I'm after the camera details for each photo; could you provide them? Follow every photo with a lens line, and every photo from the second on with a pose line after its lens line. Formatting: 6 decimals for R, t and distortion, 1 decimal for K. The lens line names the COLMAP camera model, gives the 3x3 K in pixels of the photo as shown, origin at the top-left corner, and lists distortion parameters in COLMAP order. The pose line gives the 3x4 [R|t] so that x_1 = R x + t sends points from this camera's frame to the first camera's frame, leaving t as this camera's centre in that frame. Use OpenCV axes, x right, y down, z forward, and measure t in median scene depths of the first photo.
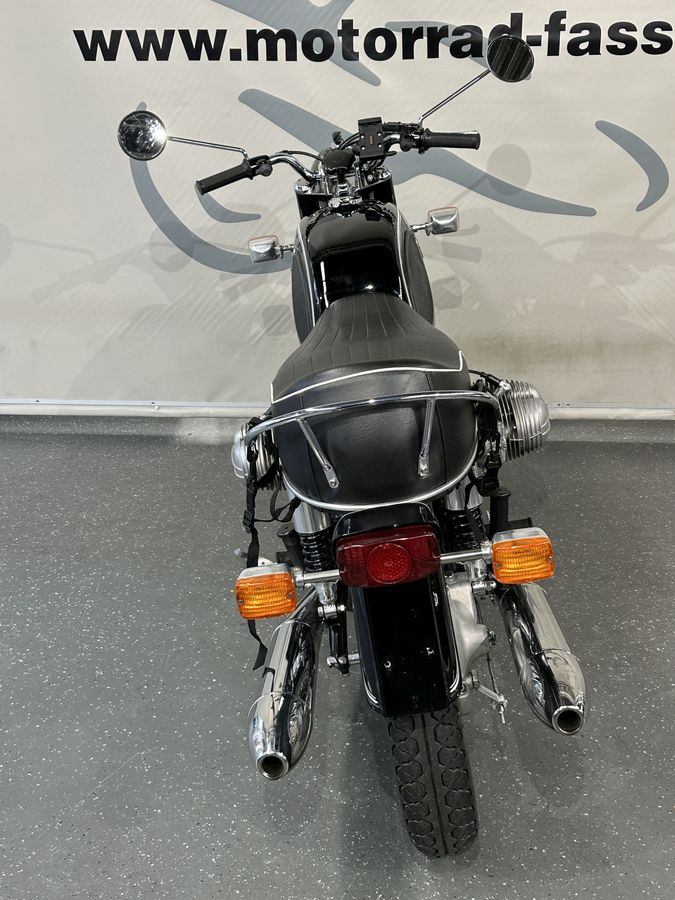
lens RADIAL K [[1085.8, 0, 351.1], [0, 1085.8, 456.1], [0, 0, 1]] dist [0.019180, 0.000000]
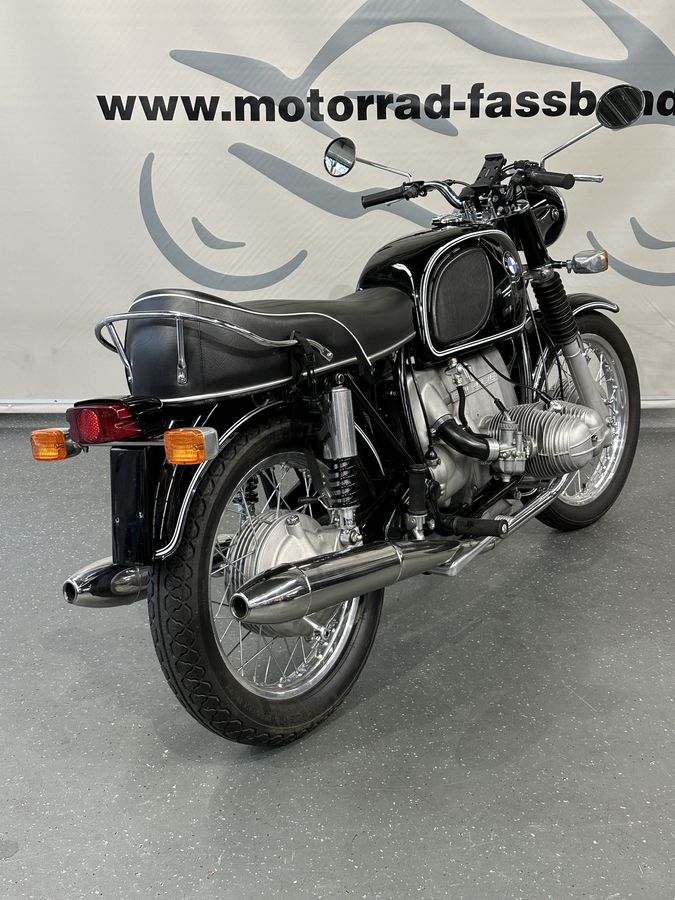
lens RADIAL K [[1085.8, 0, 351.4], [0, 1085.8, 461.2], [0, 0, 1]] dist [0.019180, 0.000000]
pose [[0.998524, -0.010774, 0.053224, -0.032979], [0.016093, 0.994802, -0.100547, 0.162979], [-0.051864, 0.101255, 0.993508, -0.227611]]
